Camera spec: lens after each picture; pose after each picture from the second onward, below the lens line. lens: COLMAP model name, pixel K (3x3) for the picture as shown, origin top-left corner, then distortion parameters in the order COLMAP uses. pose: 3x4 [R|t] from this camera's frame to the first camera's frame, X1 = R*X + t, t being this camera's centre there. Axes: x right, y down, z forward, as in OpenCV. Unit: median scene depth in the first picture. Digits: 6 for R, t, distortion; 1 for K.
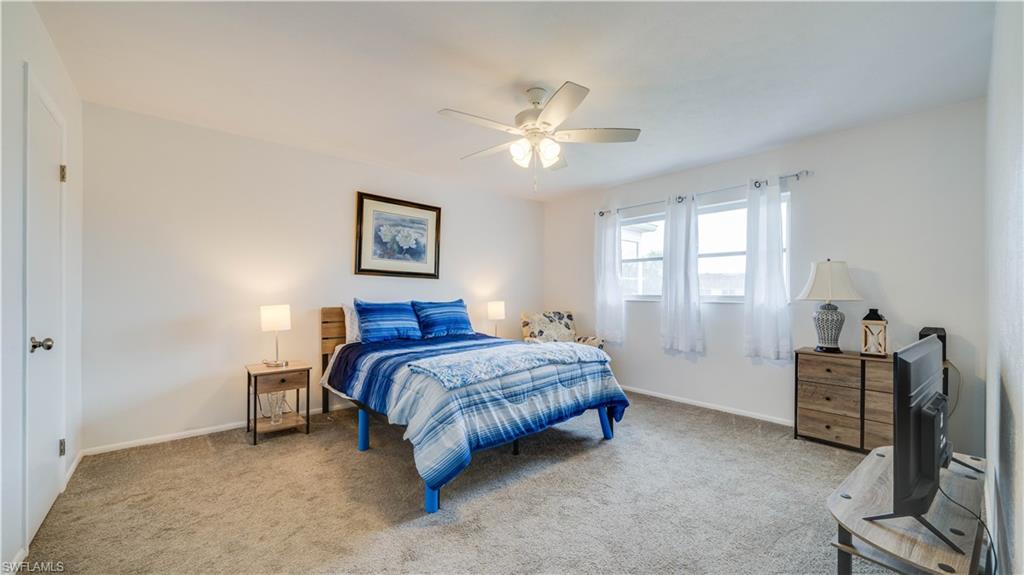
lens RADIAL K [[397.6, 0, 501.2], [0, 397.6, 292.6], [0, 0, 1]] dist [-0.002498, -0.000276]
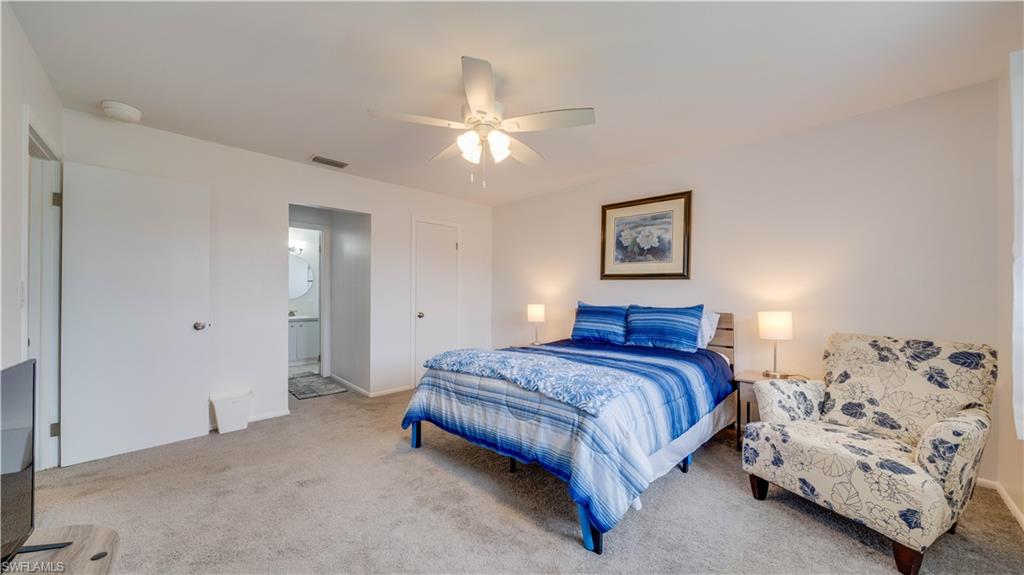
lens RADIAL K [[358.7, 0, 509.6], [0, 358.7, 292.0], [0, 0, 1]] dist [-0.001696, -0.000078]
pose [[0.076543, -0.011275, -0.997003, 0.601294], [-0.000839, 0.999935, -0.011372, 0.000035], [0.997066, 0.001707, 0.076529, 0.642883]]
